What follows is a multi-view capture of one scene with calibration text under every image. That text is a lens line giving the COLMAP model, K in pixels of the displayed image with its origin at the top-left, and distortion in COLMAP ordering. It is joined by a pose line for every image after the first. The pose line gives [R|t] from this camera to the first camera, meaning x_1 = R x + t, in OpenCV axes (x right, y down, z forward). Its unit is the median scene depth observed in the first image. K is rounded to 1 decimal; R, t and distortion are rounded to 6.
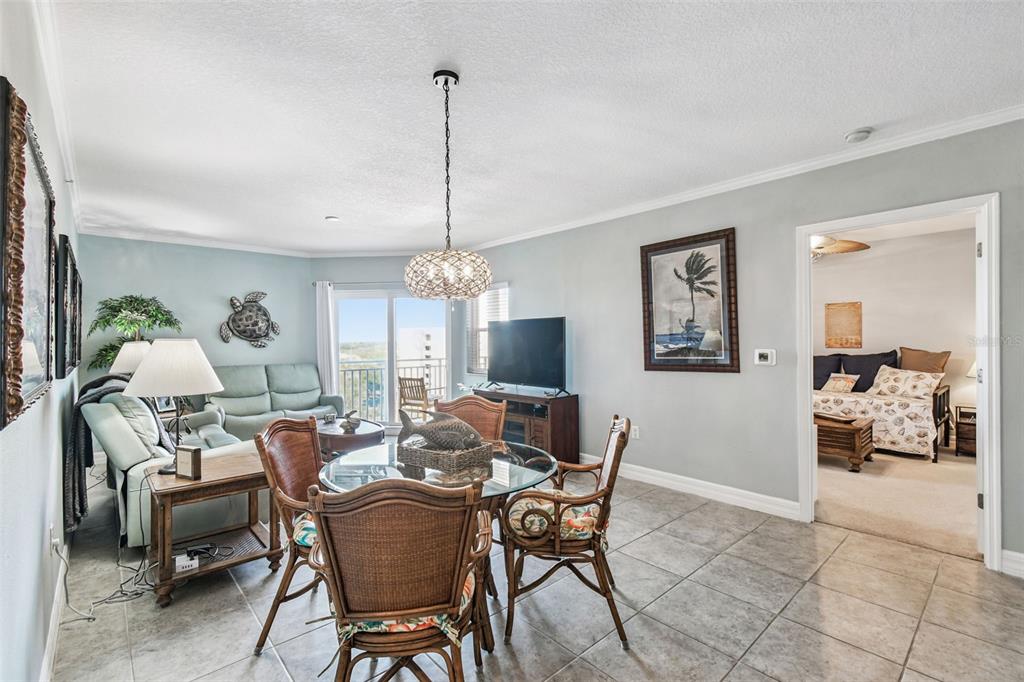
lens RADIAL K [[459.0, 0, 514.4], [0, 459.0, 338.4], [0, 0, 1]] dist [0.002872, -0.000126]
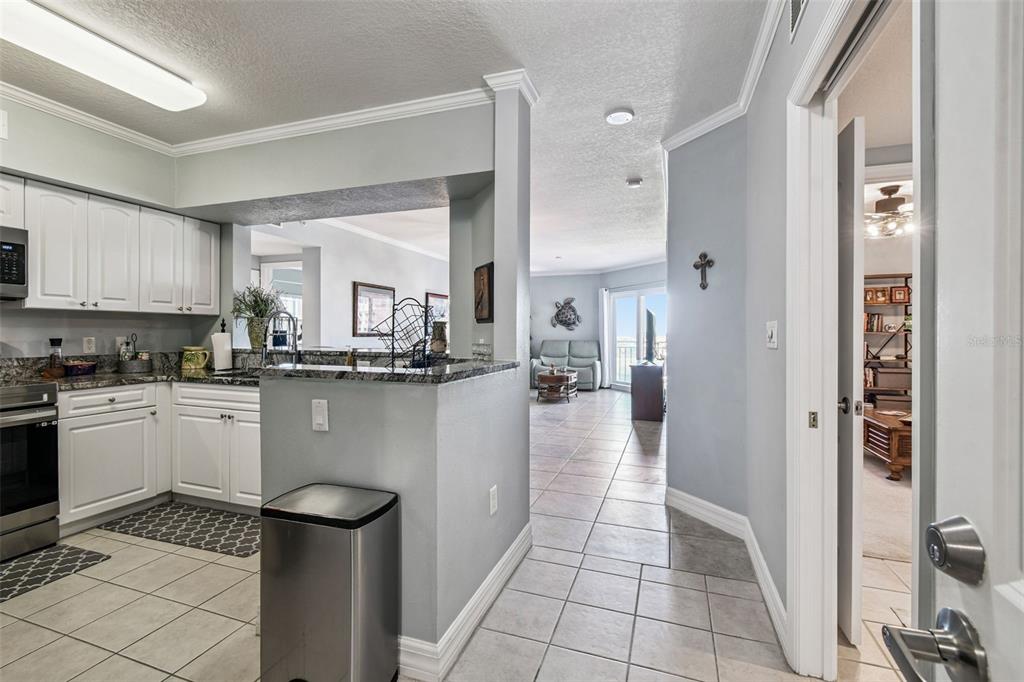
lens RADIAL K [[459.0, 0, 513.2], [0, 459.0, 334.6], [0, 0, 1]] dist [0.002872, -0.000126]
pose [[0.469514, 0.018233, -0.882737, 0.890488], [-0.005680, 0.999828, 0.017630, 0.007289], [0.882907, -0.003264, 0.469537, -0.001430]]
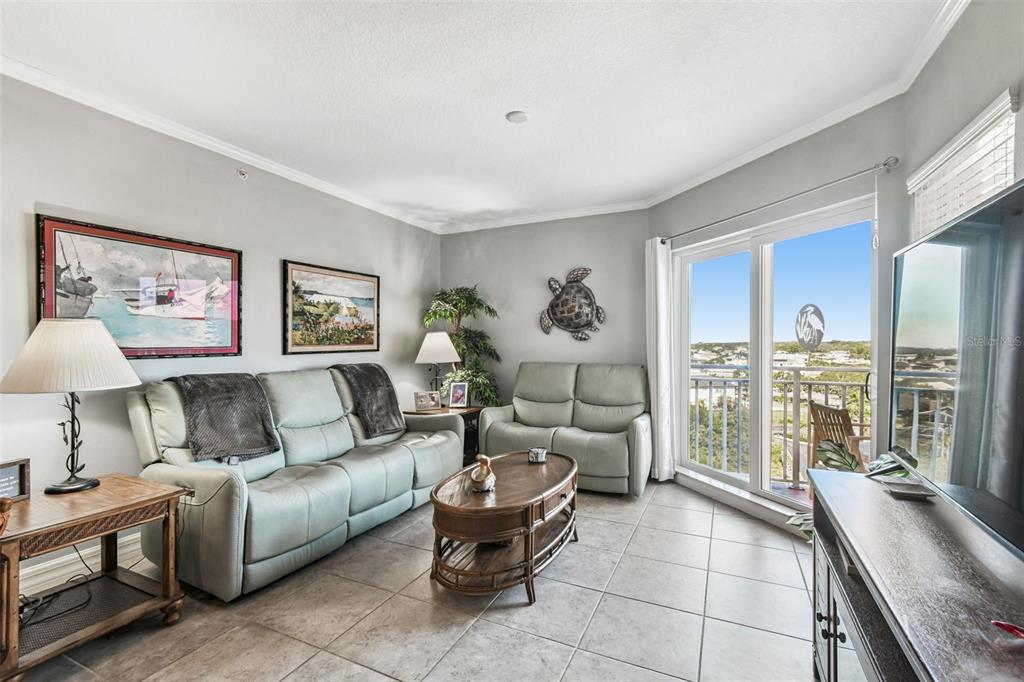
lens RADIAL K [[459.0, 0, 513.6], [0, 459.0, 347.8], [0, 0, 1]] dist [0.002872, -0.000126]
pose [[0.374235, 0.021250, -0.927091, 0.120060], [0.001295, 0.999724, 0.023438, 0.014525], [0.927333, -0.009972, 0.374104, 0.621518]]
